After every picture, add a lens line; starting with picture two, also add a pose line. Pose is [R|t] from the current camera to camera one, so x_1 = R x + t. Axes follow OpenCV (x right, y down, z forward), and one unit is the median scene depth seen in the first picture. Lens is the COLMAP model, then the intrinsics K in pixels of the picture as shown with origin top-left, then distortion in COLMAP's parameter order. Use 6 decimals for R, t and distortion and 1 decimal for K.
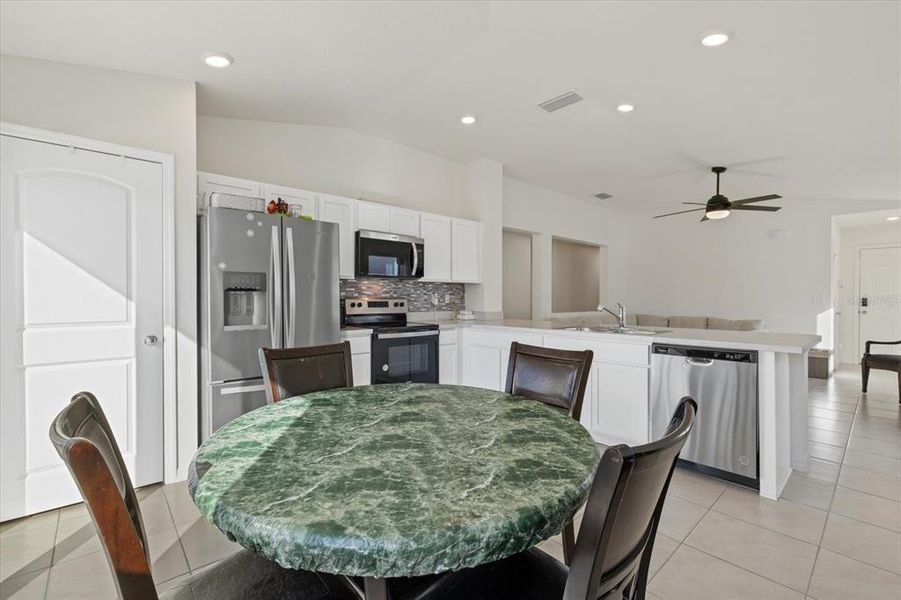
lens RADIAL K [[390.6, 0, 453.6], [0, 390.6, 300.5], [0, 0, 1]] dist [0.002778, -0.000234]
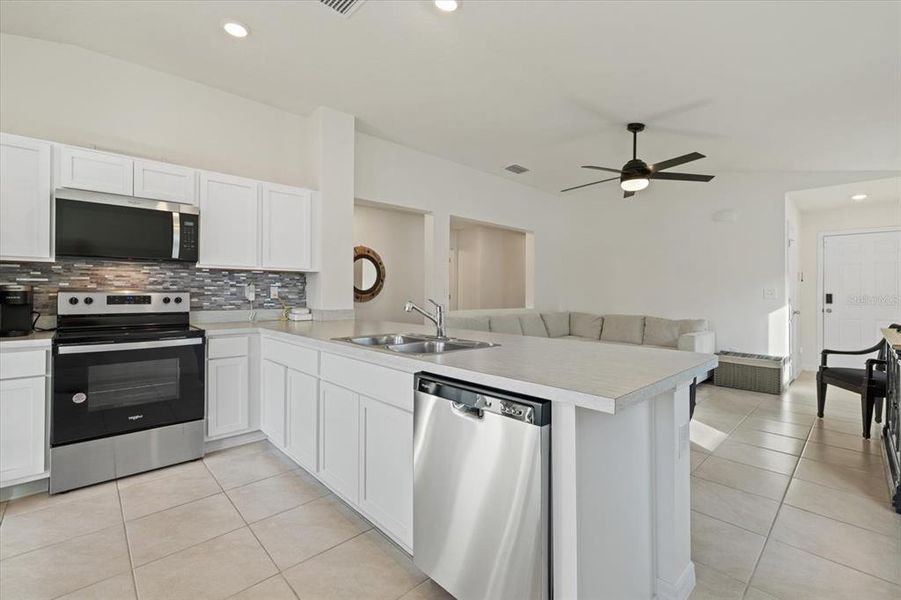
lens RADIAL K [[390.6, 0, 449.7], [0, 390.6, 290.7], [0, 0, 1]] dist [0.002778, -0.000234]
pose [[0.999817, 0.003376, 0.018811, 0.316851], [-0.003156, 0.999926, -0.011709, -0.000322], [-0.018849, 0.011647, 0.999755, 0.252635]]
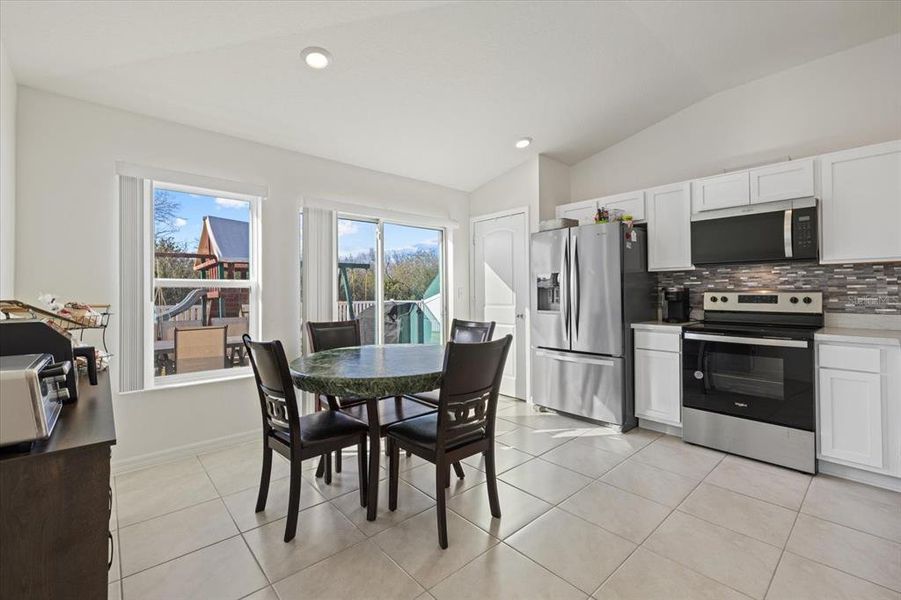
lens RADIAL K [[390.6, 0, 451.6], [0, 390.6, 286.0], [0, 0, 1]] dist [0.002778, -0.000234]
pose [[-0.001515, -0.016328, -0.999866, 0.490032], [-0.004249, 0.999858, -0.016321, -0.000706], [0.999990, 0.004224, -0.001585, 0.355404]]
